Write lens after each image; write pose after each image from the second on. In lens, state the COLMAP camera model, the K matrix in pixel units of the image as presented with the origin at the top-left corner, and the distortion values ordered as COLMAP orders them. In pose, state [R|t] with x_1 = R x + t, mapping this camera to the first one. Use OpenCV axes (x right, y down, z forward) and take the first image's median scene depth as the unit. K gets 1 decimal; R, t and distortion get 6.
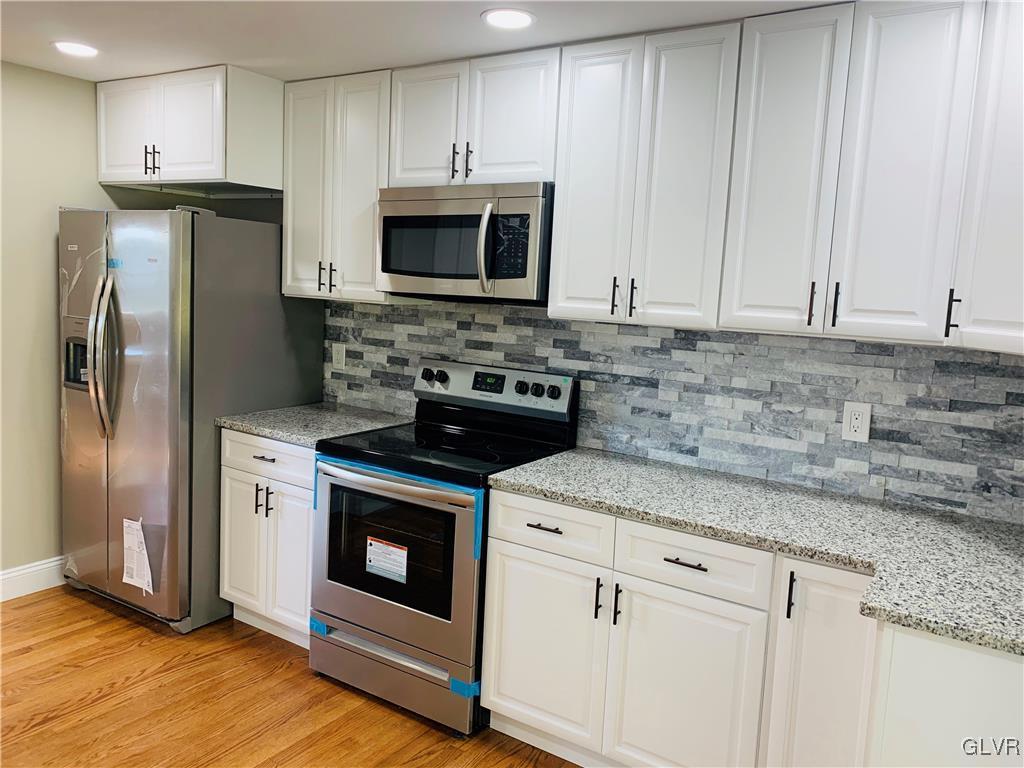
lens RADIAL K [[781.8, 0, 519.5], [0, 781.8, 379.0], [0, 0, 1]] dist [0.069810, -0.111581]
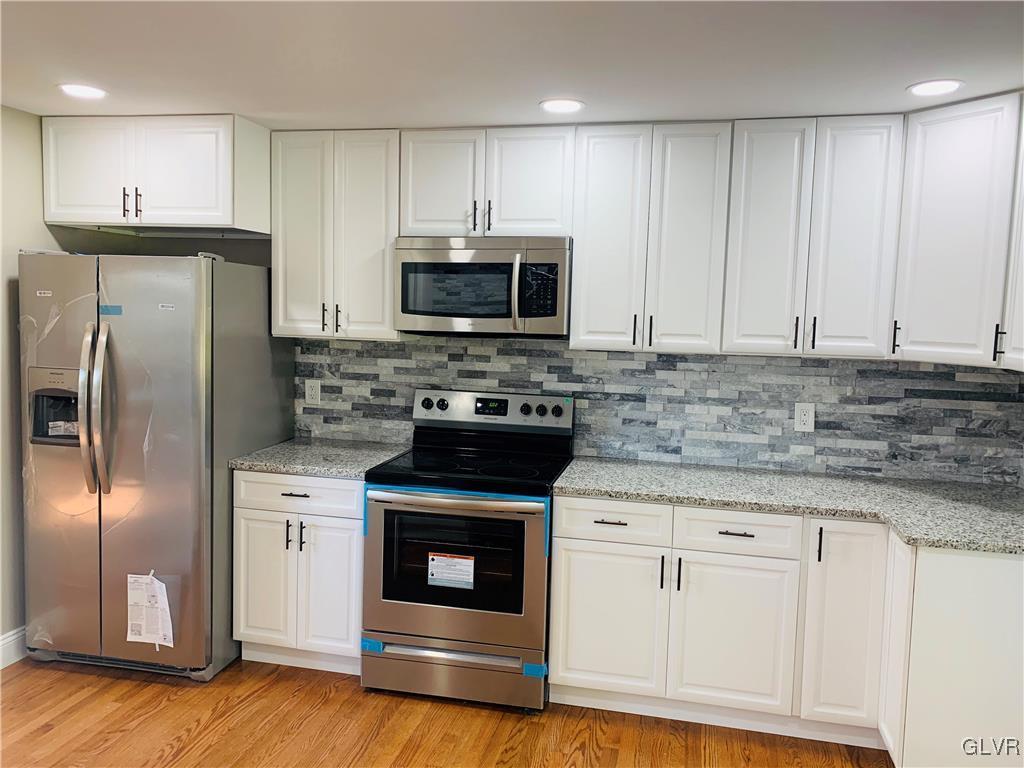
lens RADIAL K [[781.8, 0, 519.5], [0, 781.8, 379.0], [0, 0, 1]] dist [0.069810, -0.111581]
pose [[0.934564, -0.055320, 0.351468, -0.439117], [0.062051, 0.998042, -0.007906, -0.026934], [-0.350342, 0.029197, 0.936167, -0.084737]]
